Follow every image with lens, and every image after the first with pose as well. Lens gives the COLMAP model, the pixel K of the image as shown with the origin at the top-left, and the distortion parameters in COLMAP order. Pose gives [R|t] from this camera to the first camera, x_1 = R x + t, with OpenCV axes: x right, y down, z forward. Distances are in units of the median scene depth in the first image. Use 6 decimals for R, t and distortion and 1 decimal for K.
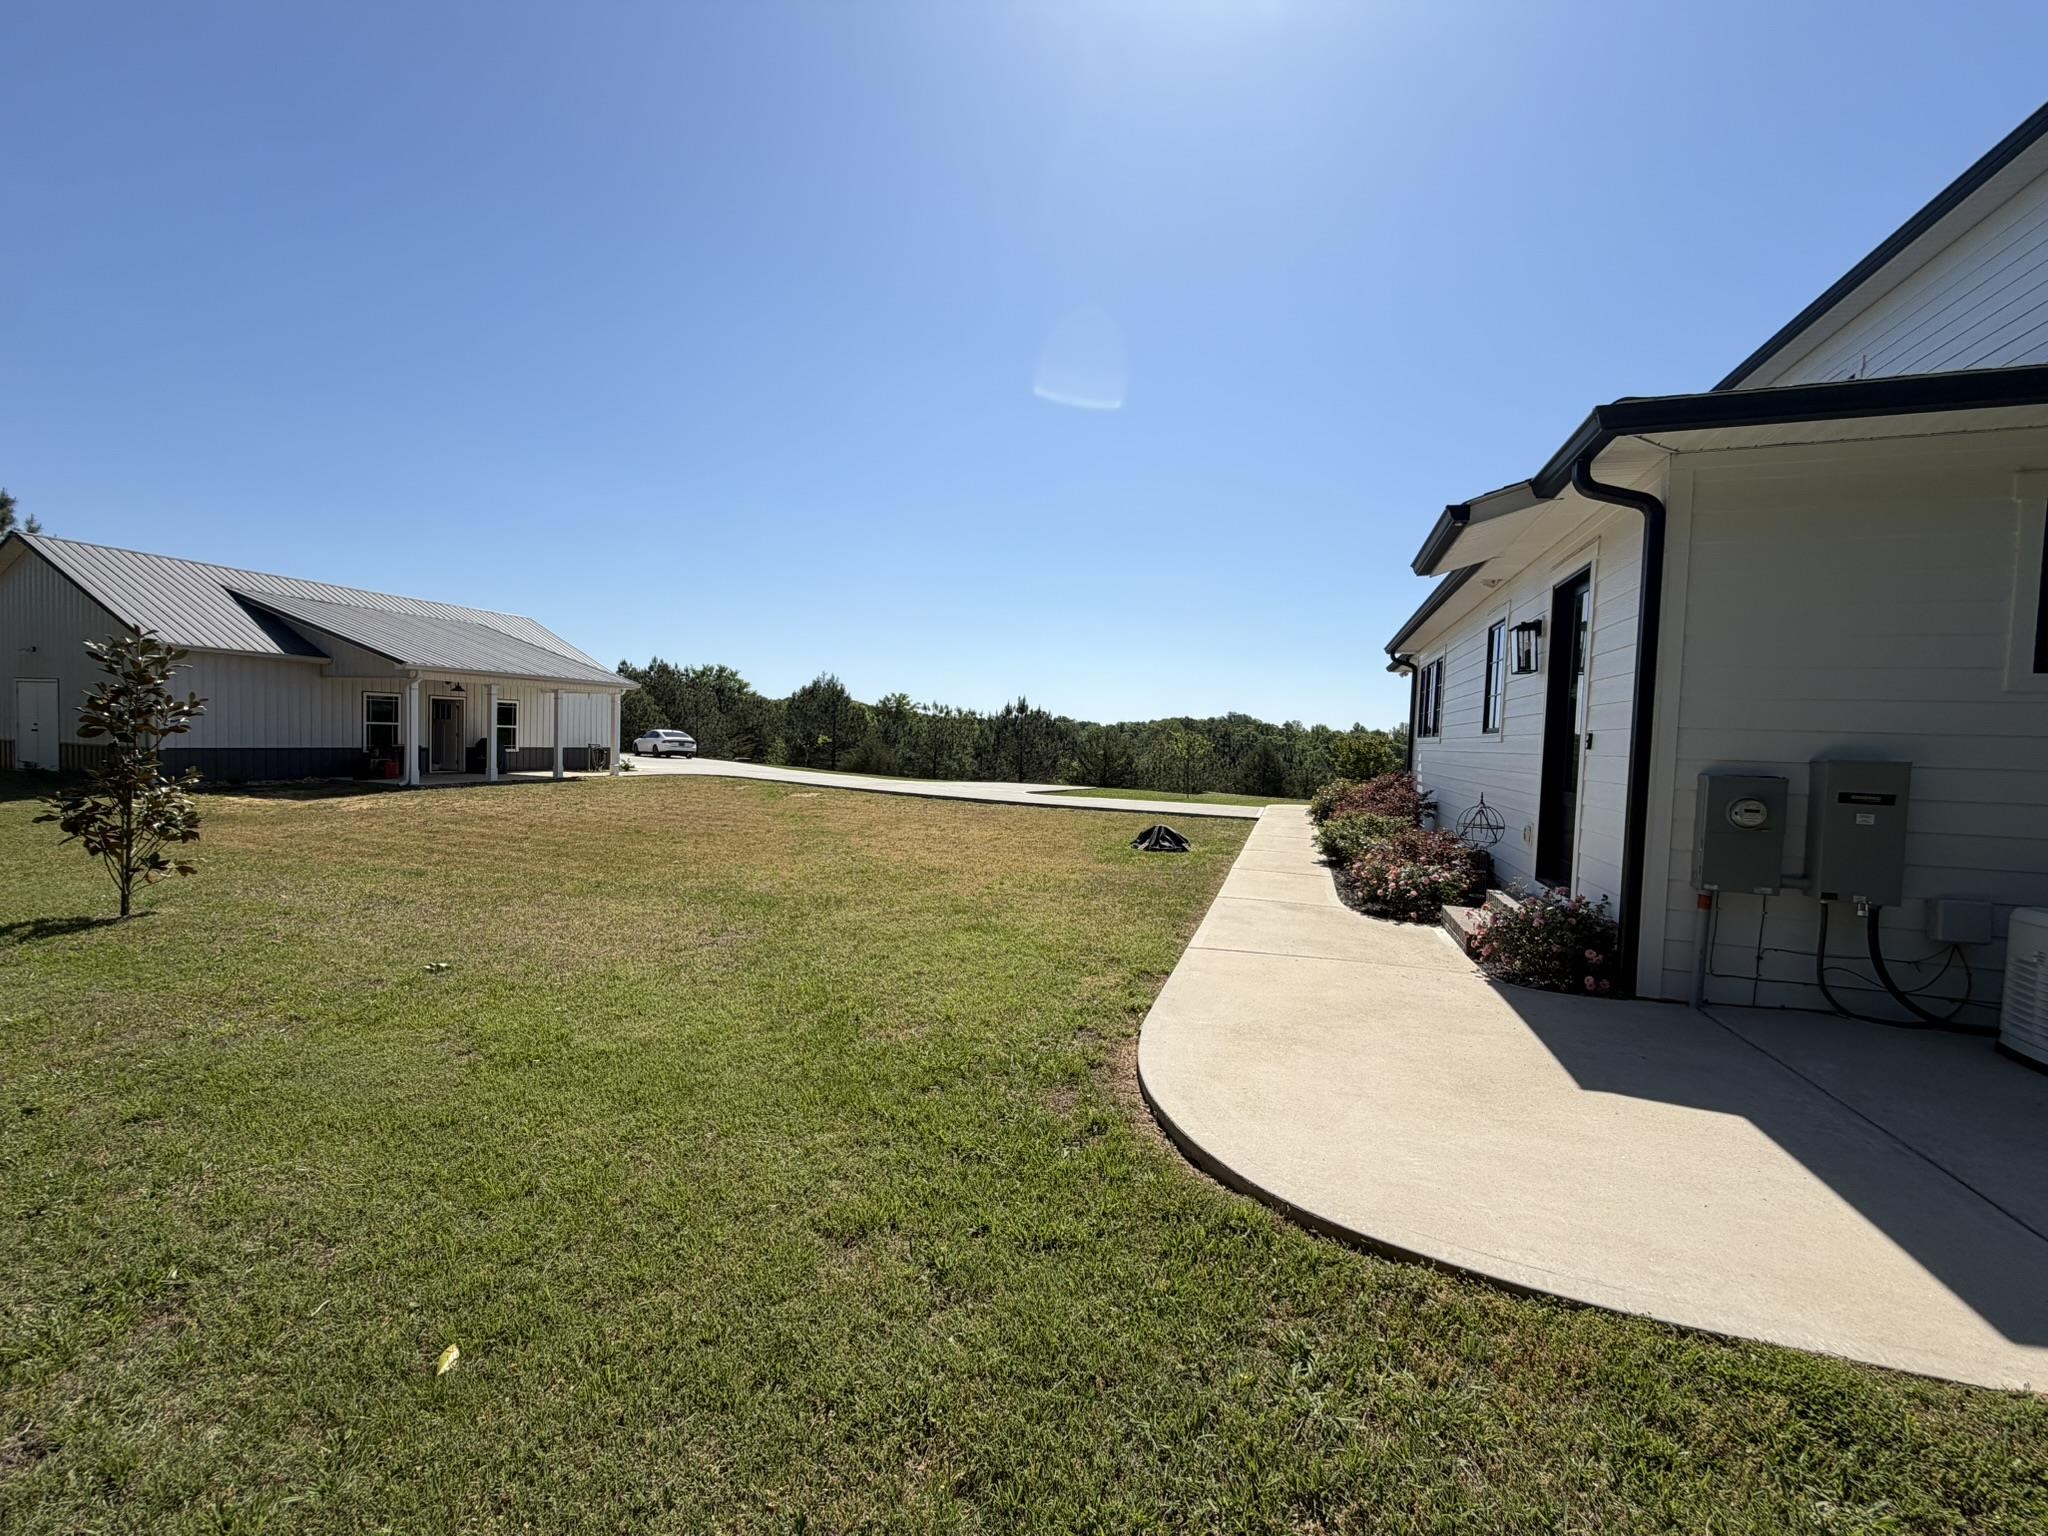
lens RADIAL K [[816.9, 0, 1026.5], [0, 816.9, 773.4], [0, 0, 1]] dist [0.000018, -0.000339]
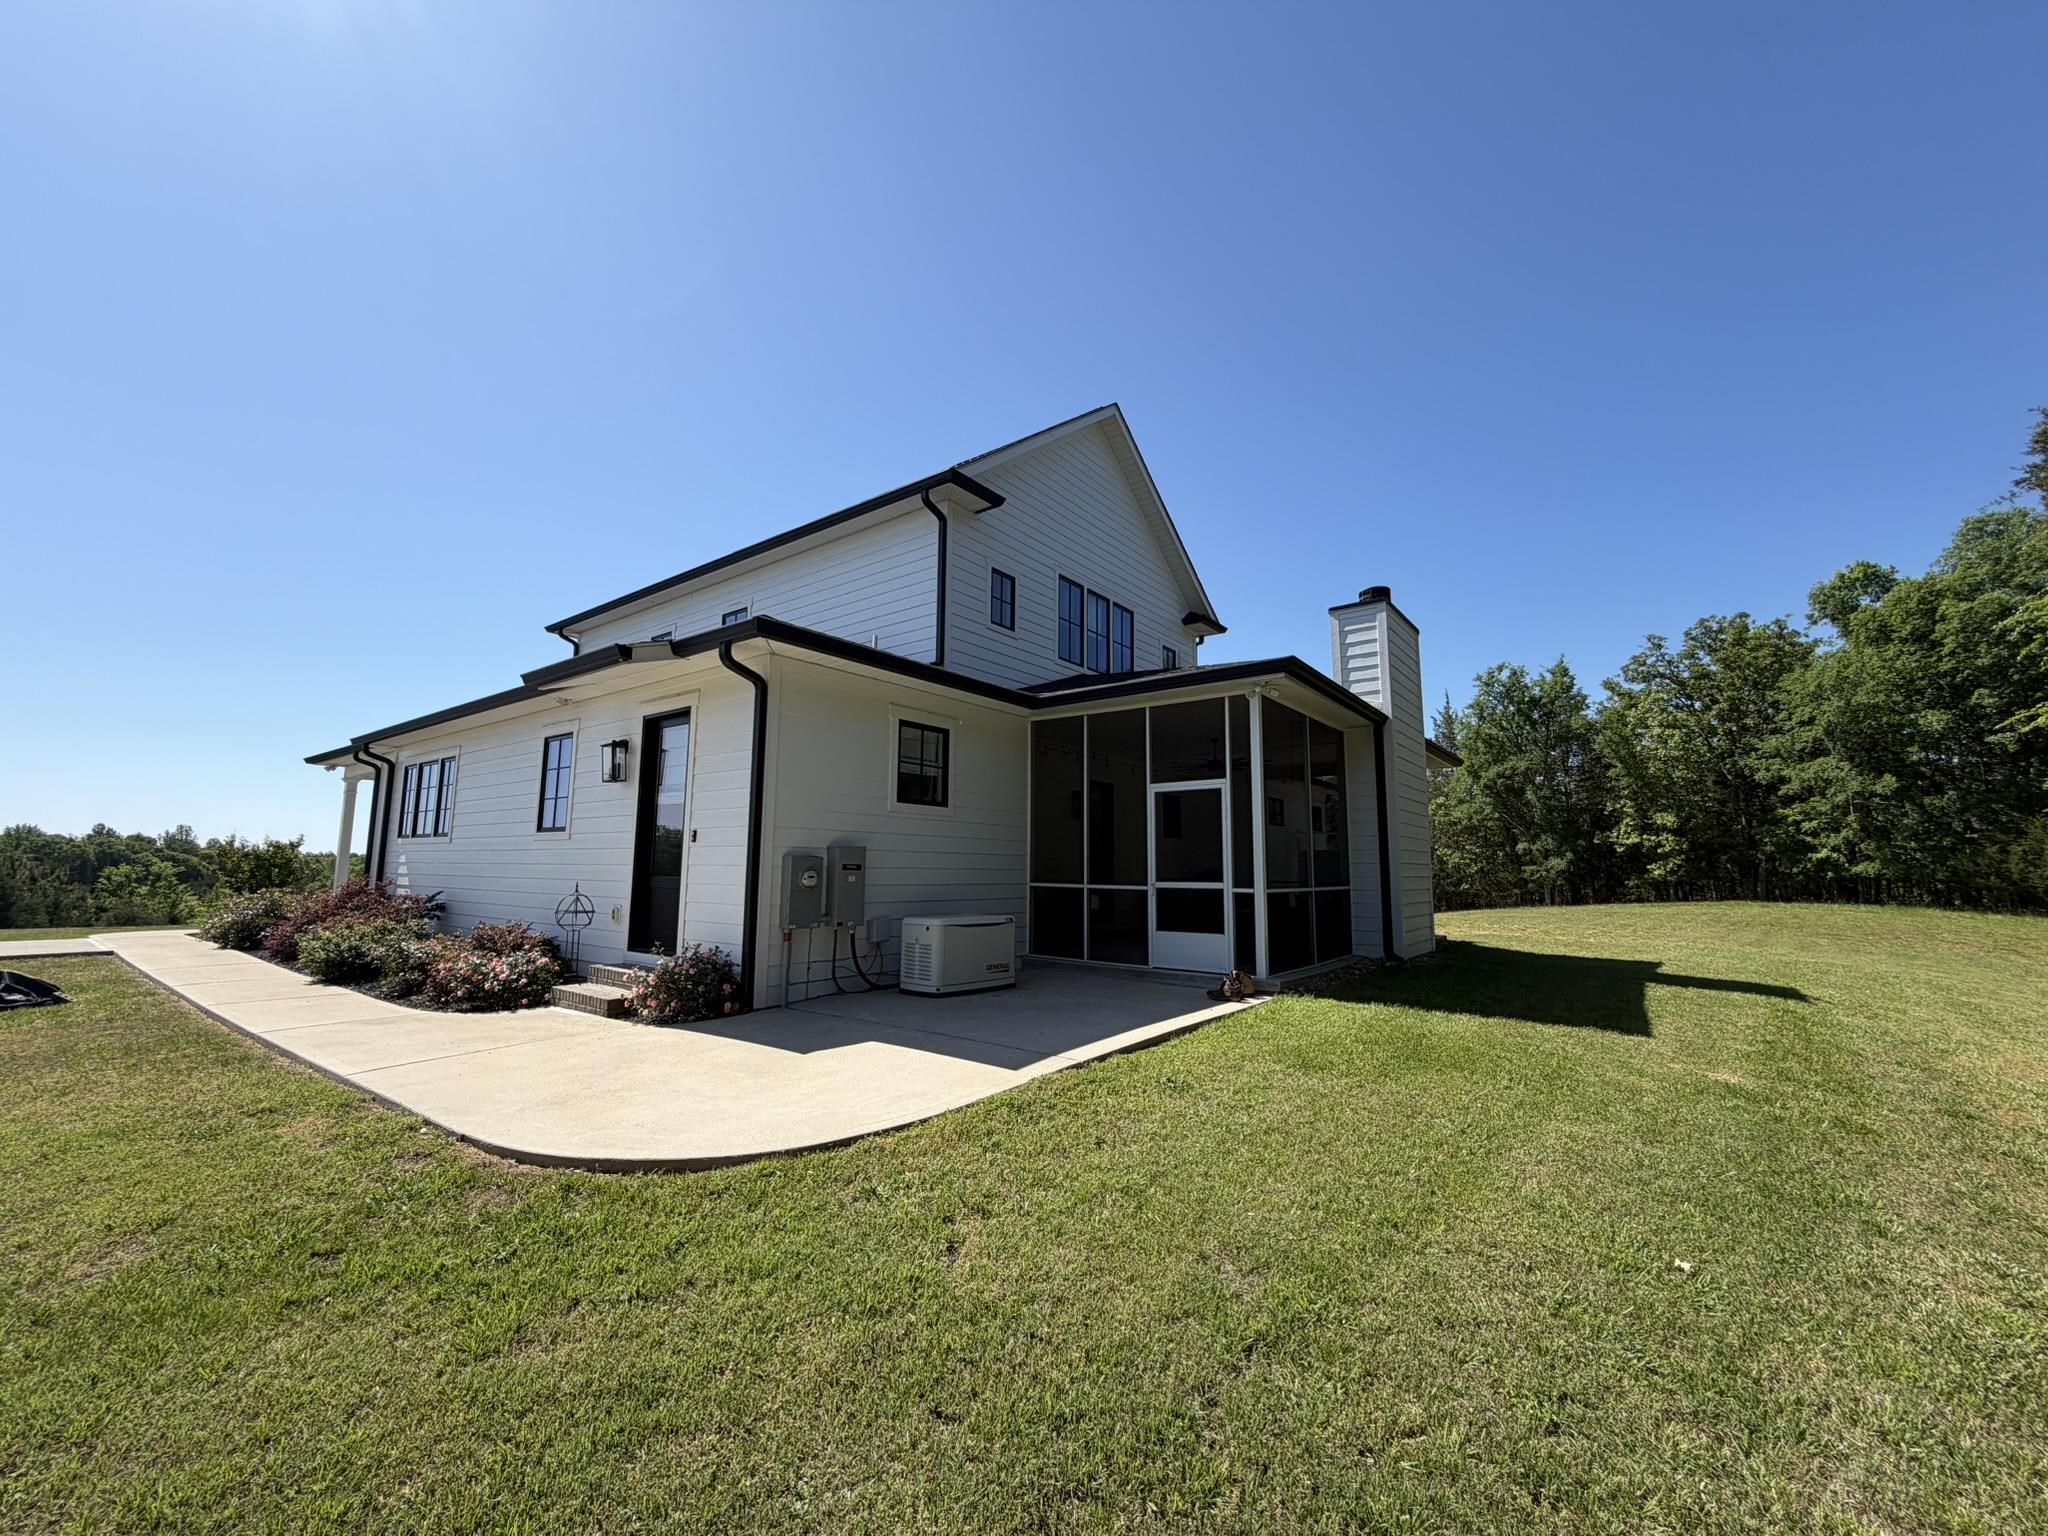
lens RADIAL K [[816.9, 0, 1021.1], [0, 816.9, 768.8], [0, 0, 1]] dist [0.000018, -0.000339]
pose [[0.318745, 0.087476, 0.943795, -0.554263], [0.042468, 0.993414, -0.106418, 0.022388], [-0.946889, 0.074001, 0.312931, 0.061287]]
